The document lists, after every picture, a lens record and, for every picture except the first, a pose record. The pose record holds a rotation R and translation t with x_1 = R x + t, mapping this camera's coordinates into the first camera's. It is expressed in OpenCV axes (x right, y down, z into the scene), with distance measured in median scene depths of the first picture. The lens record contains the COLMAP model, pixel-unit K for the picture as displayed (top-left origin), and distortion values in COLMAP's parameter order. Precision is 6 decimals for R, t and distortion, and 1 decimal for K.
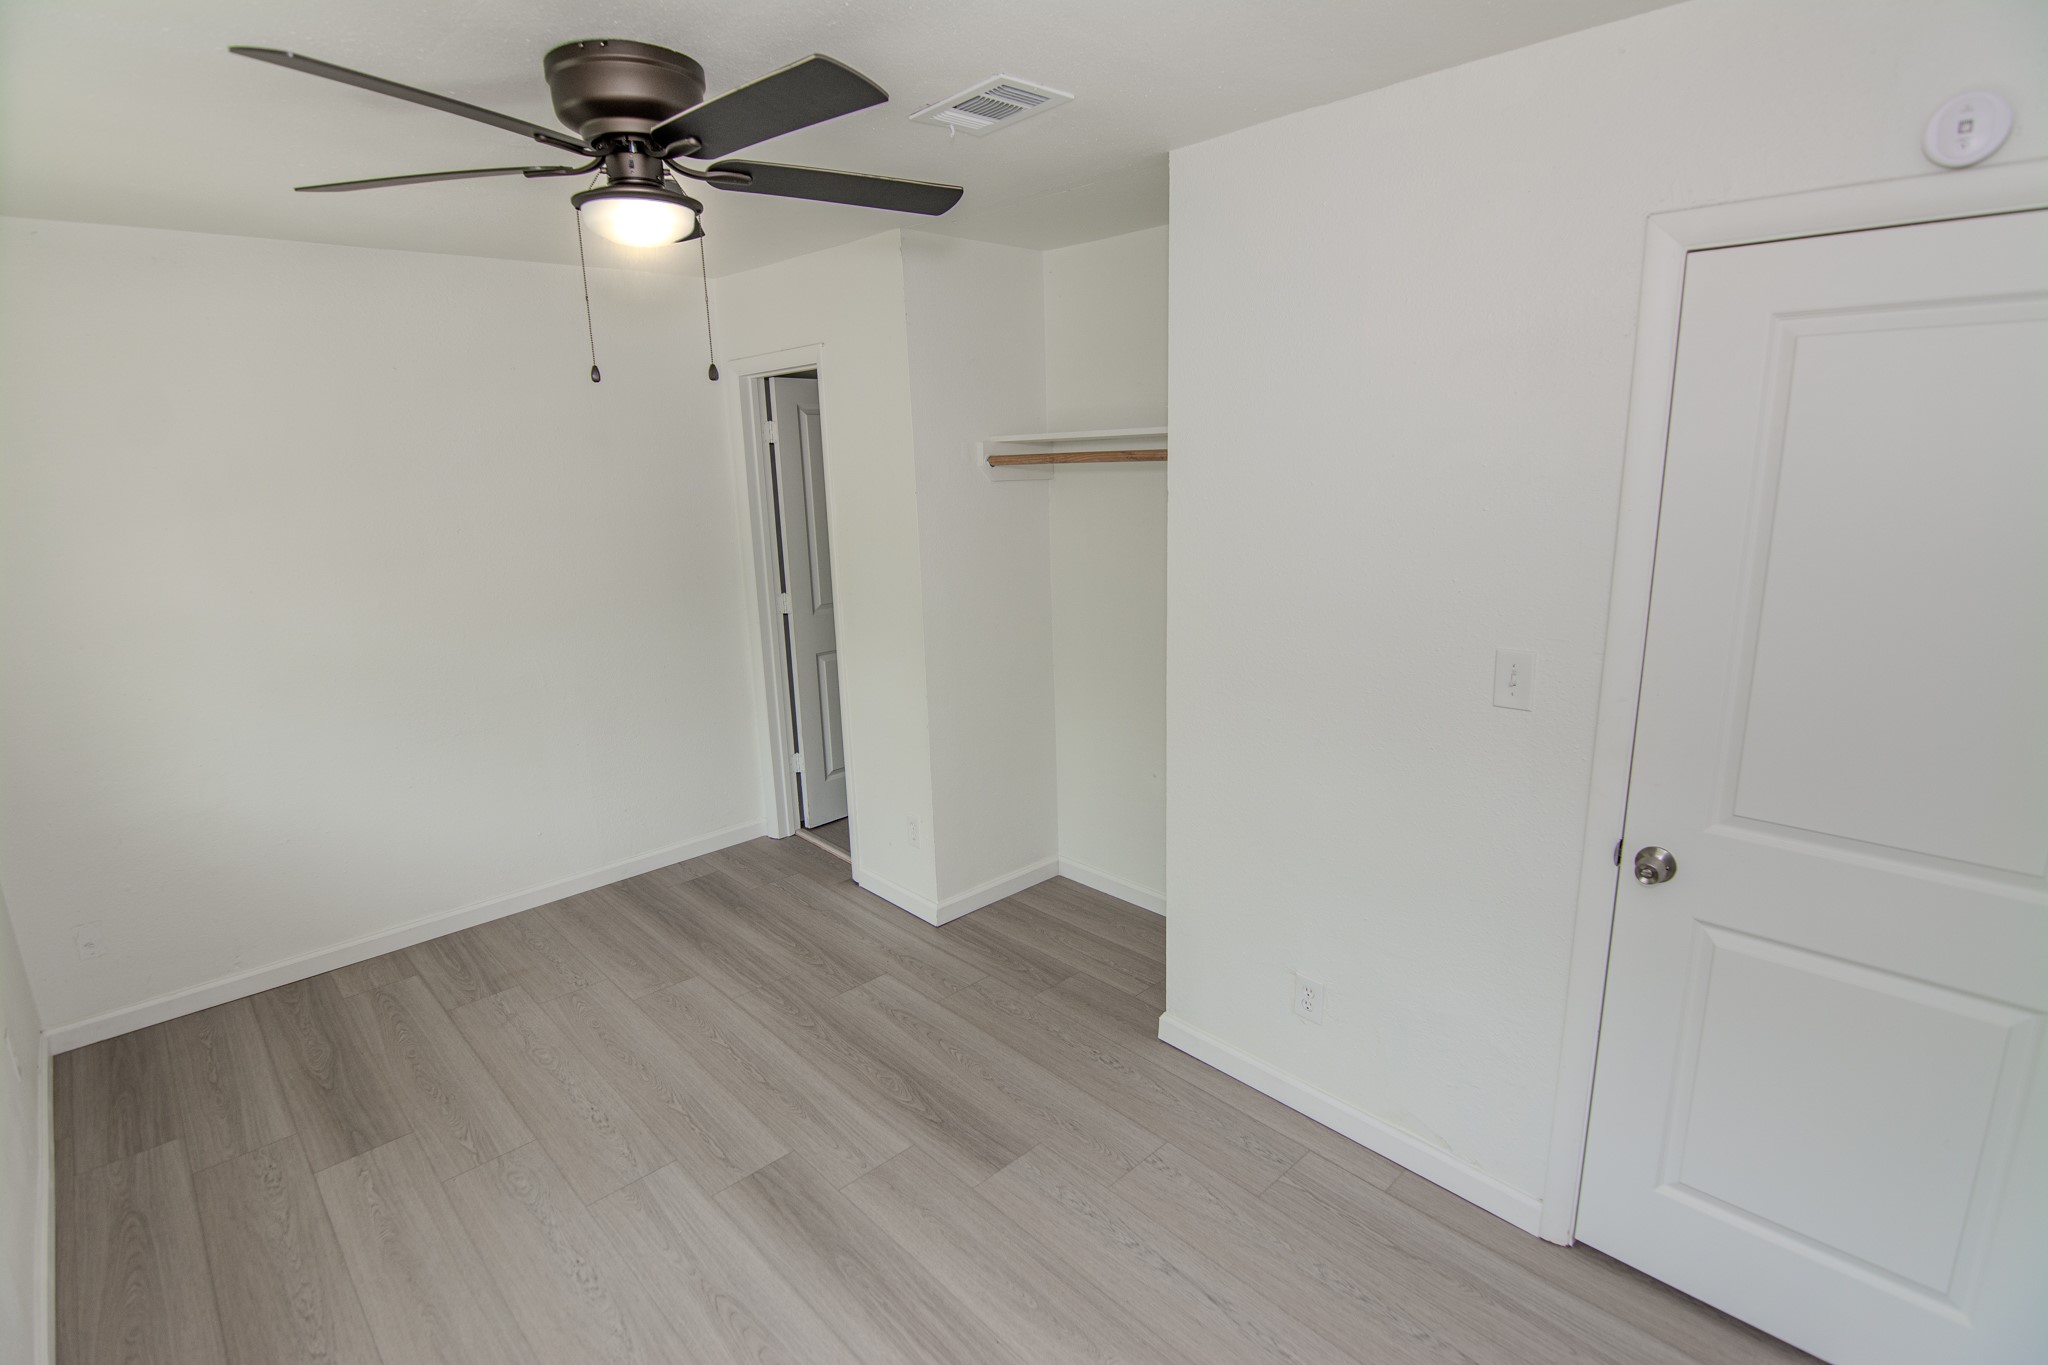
lens RADIAL K [[999.6, 0, 1034.1], [0, 999.6, 688.3], [0, 0, 1]] dist [-0.018858, -0.001416]
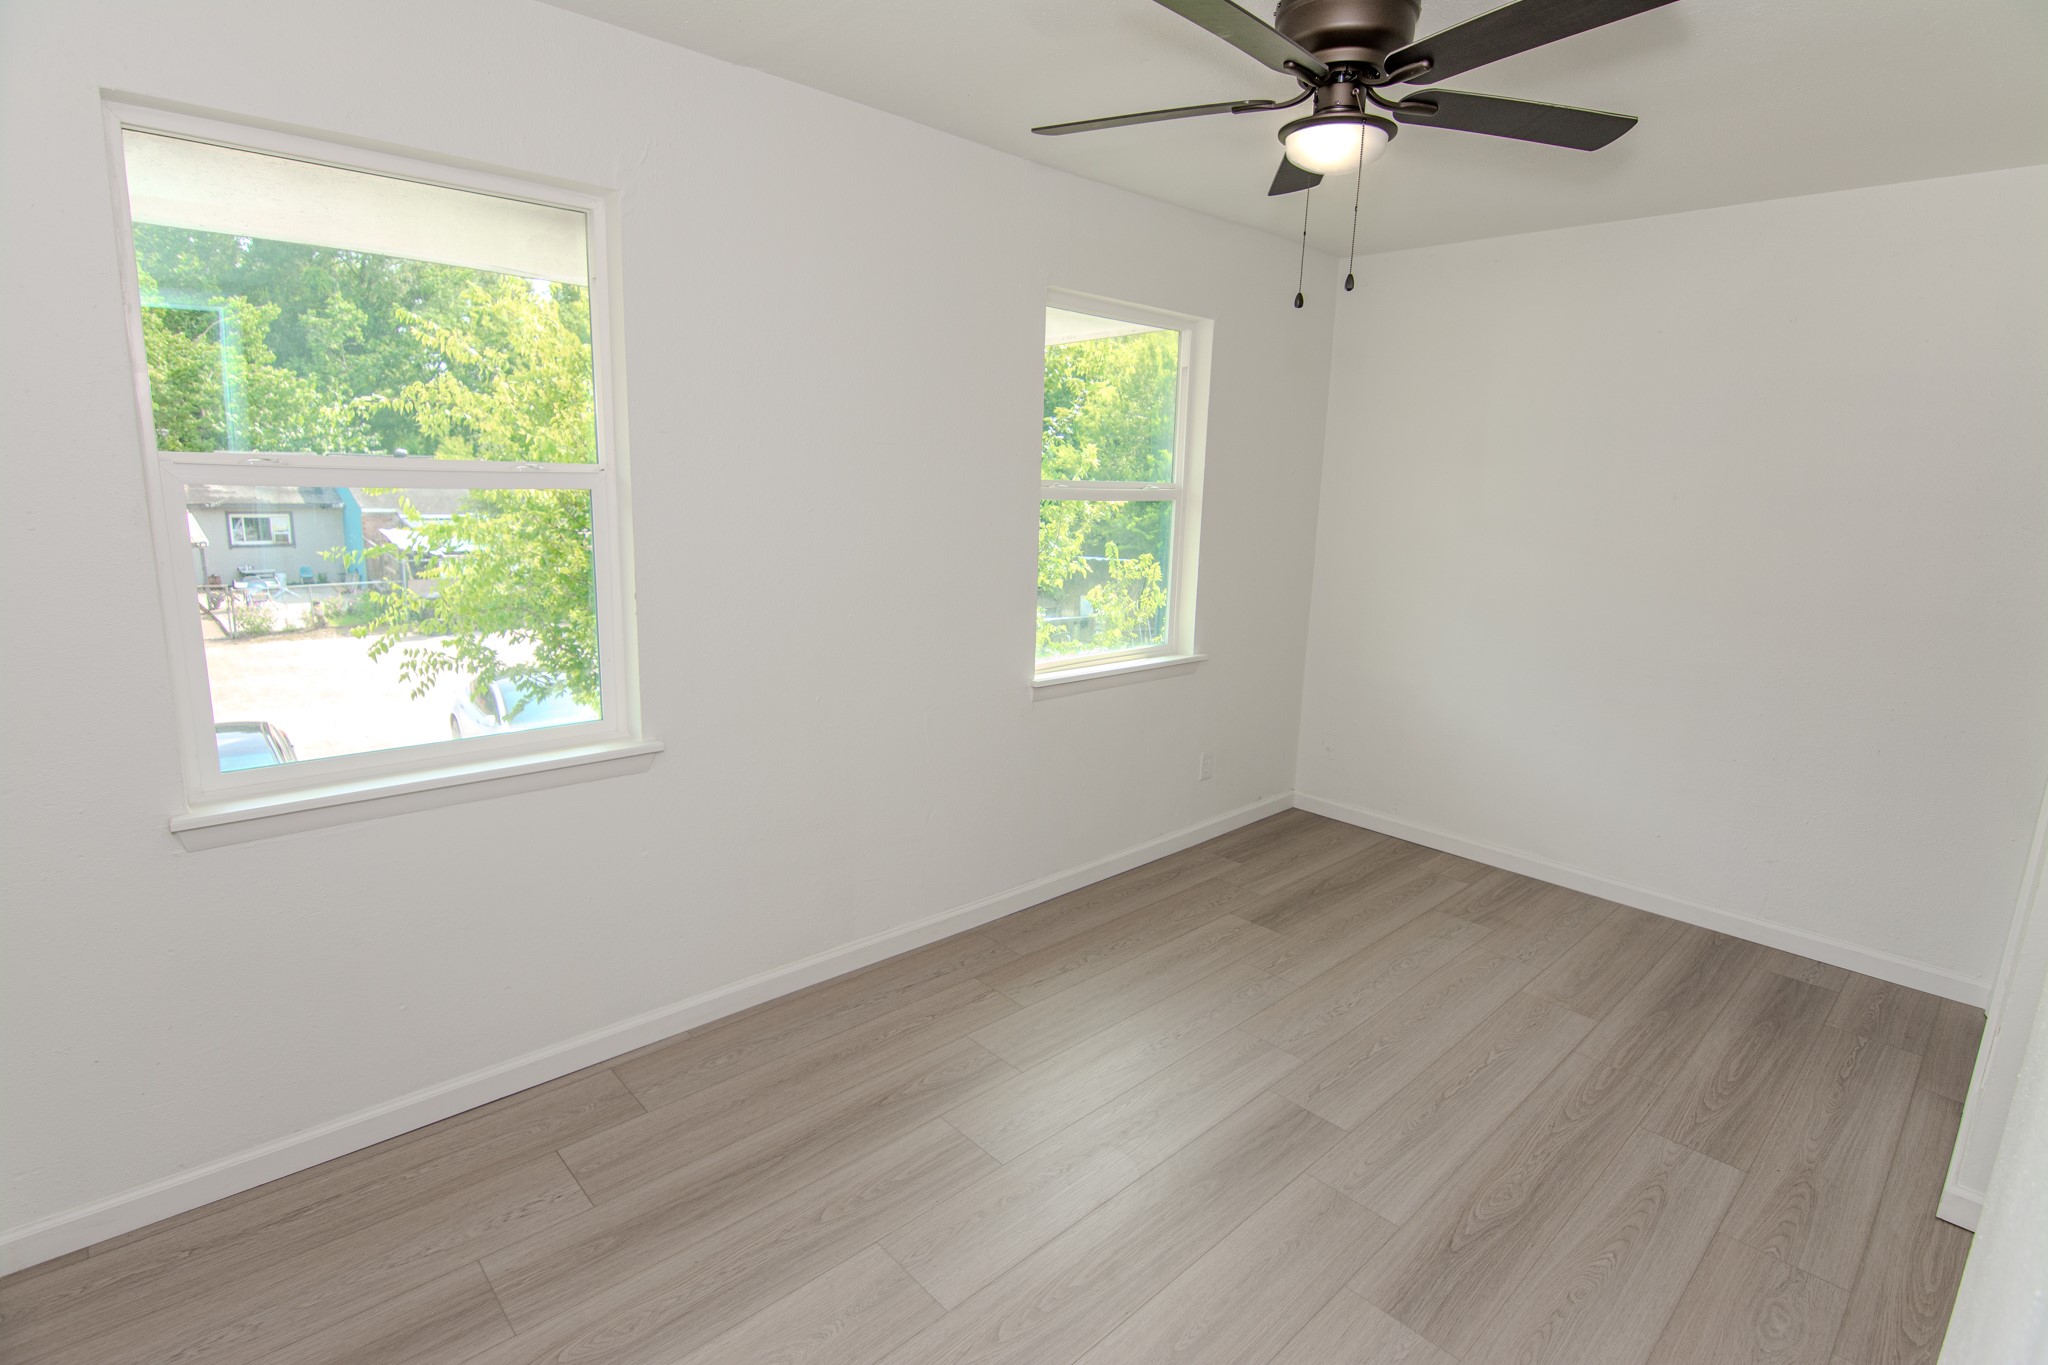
lens RADIAL K [[999.6, 0, 1023.3], [0, 999.6, 680.6], [0, 0, 1]] dist [-0.018858, -0.001416]
pose [[-0.026166, 0.224053, -0.974226, 0.483839], [-0.262020, 0.938950, 0.222977, -0.048174], [0.964708, 0.261101, 0.034138, 0.477111]]
